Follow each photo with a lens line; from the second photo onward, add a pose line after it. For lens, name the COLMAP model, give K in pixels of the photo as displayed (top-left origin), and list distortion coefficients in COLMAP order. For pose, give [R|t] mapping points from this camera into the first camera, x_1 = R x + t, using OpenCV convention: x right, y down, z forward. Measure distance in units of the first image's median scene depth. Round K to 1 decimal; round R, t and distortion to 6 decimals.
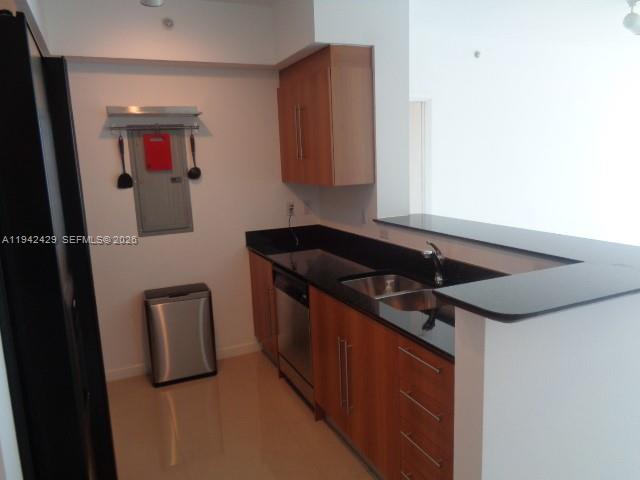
lens RADIAL K [[473.2, 0, 321.1], [0, 473.2, 237.1], [0, 0, 1]] dist [0.003891, -0.004051]
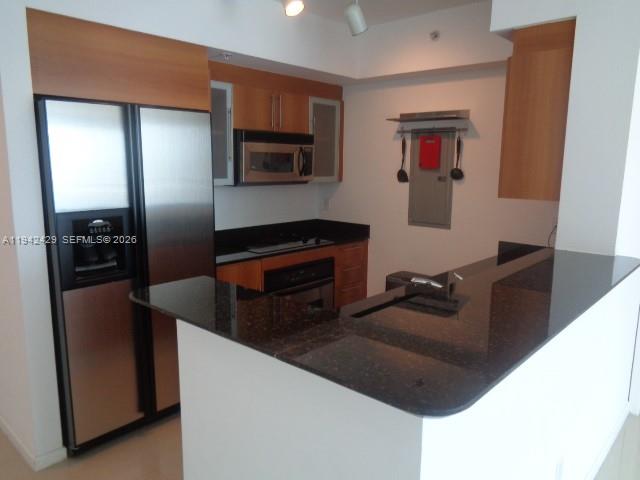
lens RADIAL K [[473.2, 0, 321.8], [0, 473.2, 243.7], [0, 0, 1]] dist [0.003891, -0.004051]
pose [[0.382898, 0.205076, -0.900740, 0.608048], [-0.179838, 0.972941, 0.145067, -0.086661], [0.906117, 0.106441, 0.409417, 0.334828]]
